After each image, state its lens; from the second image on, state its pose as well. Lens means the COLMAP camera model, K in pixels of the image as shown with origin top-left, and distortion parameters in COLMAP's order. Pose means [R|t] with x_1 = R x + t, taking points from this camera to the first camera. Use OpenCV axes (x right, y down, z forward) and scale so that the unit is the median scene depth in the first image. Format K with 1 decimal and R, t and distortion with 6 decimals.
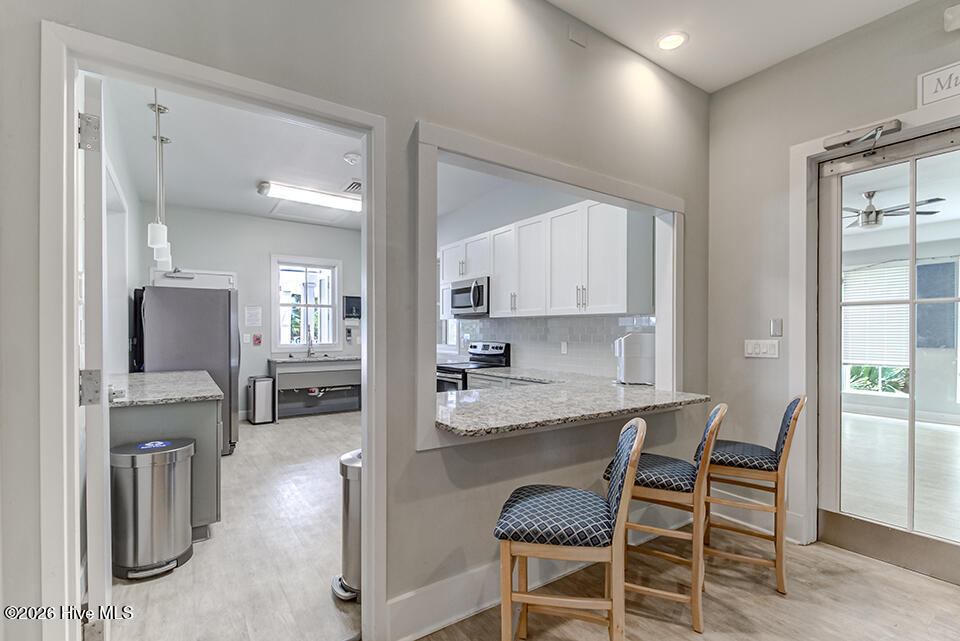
lens RADIAL K [[450.3, 0, 492.7], [0, 450.3, 331.6], [0, 0, 1]] dist [-0.000043, -0.000104]
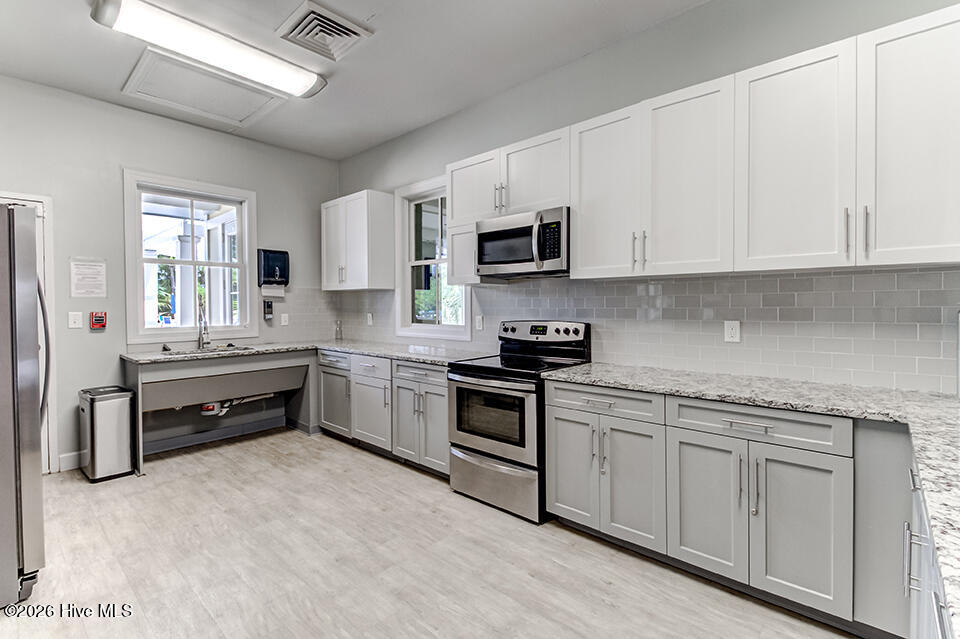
lens RADIAL K [[439.3, 0, 486.0], [0, 439.3, 310.1], [0, 0, 1]] dist [0.001549, -0.007798]
pose [[0.973718, -0.008669, 0.227593, -0.189630], [0.006297, 0.999918, 0.011147, 0.000892], [-0.227671, -0.009421, 0.973693, 0.386043]]
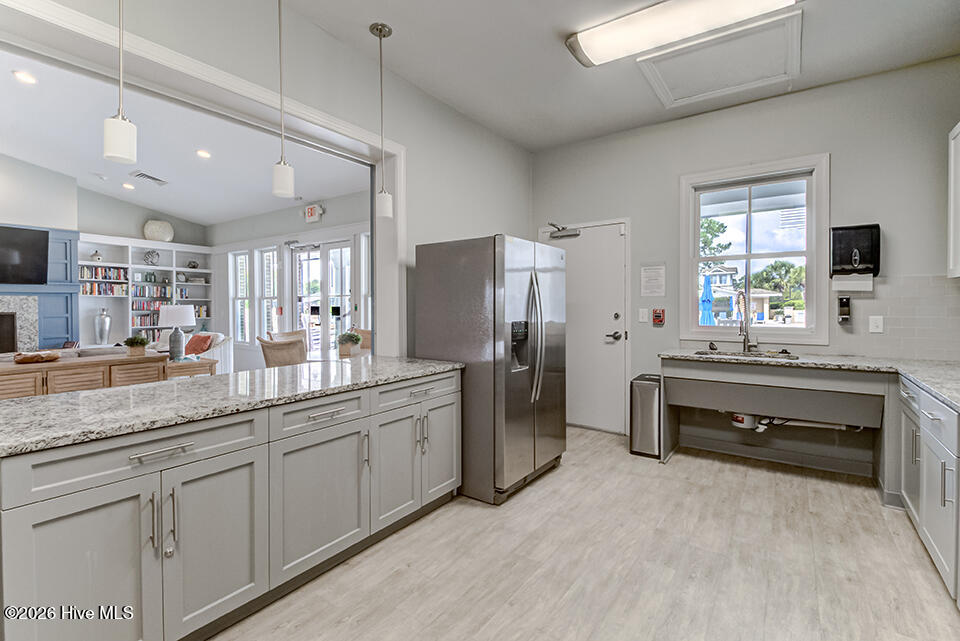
lens RADIAL K [[439.3, 0, 486.0], [0, 439.3, 311.1], [0, 0, 1]] dist [0.001549, -0.007798]
pose [[0.328632, 0.011538, -0.944387, -0.021029], [-0.000006, 0.999925, 0.012215, 0.001646], [0.944458, -0.004009, 0.328608, 0.593121]]
